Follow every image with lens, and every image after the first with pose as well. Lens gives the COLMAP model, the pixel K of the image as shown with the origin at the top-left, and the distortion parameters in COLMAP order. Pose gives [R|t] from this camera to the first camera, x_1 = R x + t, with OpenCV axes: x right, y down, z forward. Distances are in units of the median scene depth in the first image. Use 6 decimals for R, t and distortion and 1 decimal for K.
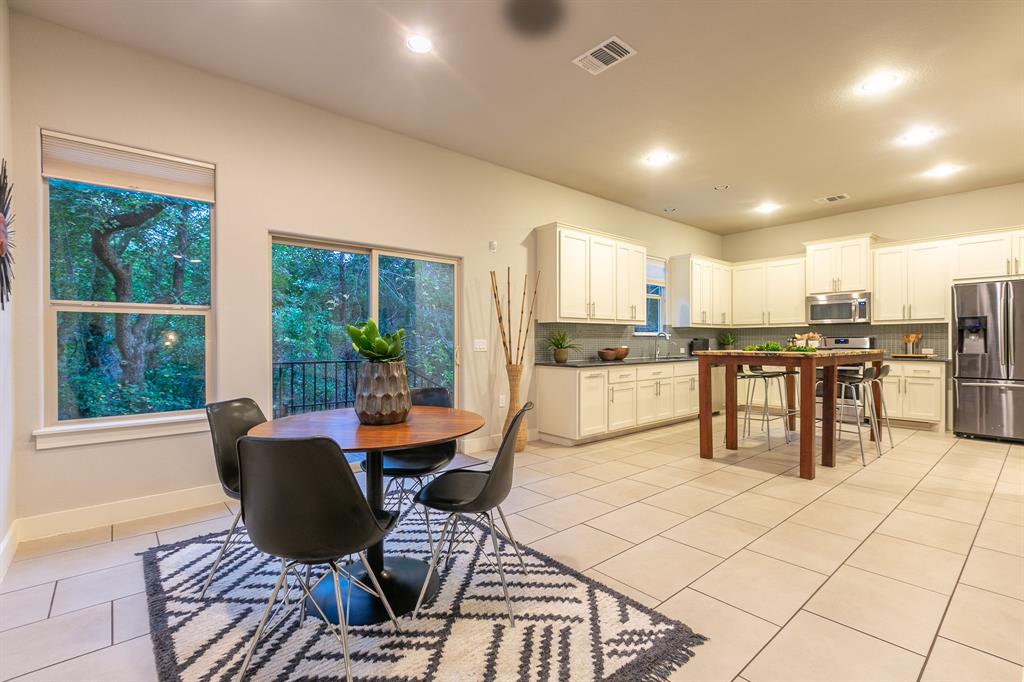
lens RADIAL K [[463.9, 0, 513.2], [0, 463.9, 342.8], [0, 0, 1]] dist [0.001378, -0.000256]
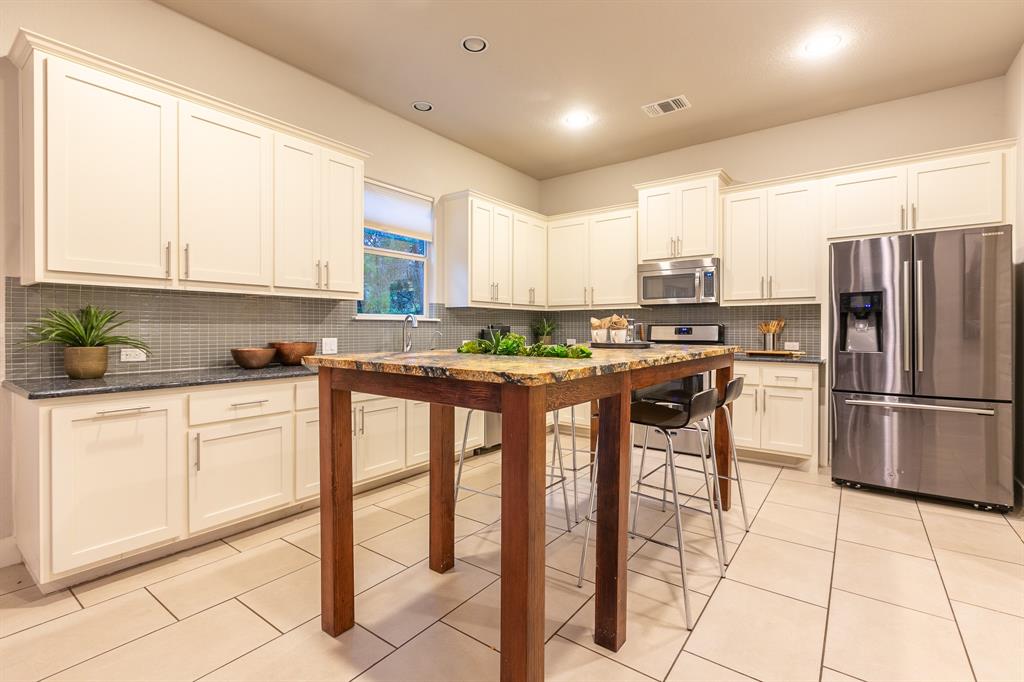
lens RADIAL K [[468.7, 0, 512.3], [0, 468.7, 328.9], [0, 0, 1]] dist [-0.000129, 0.000142]
pose [[0.975275, 0.004697, 0.220943, 0.354256], [-0.004181, 0.999987, -0.002801, -0.003586], [-0.220953, 0.001808, 0.975283, 0.437803]]
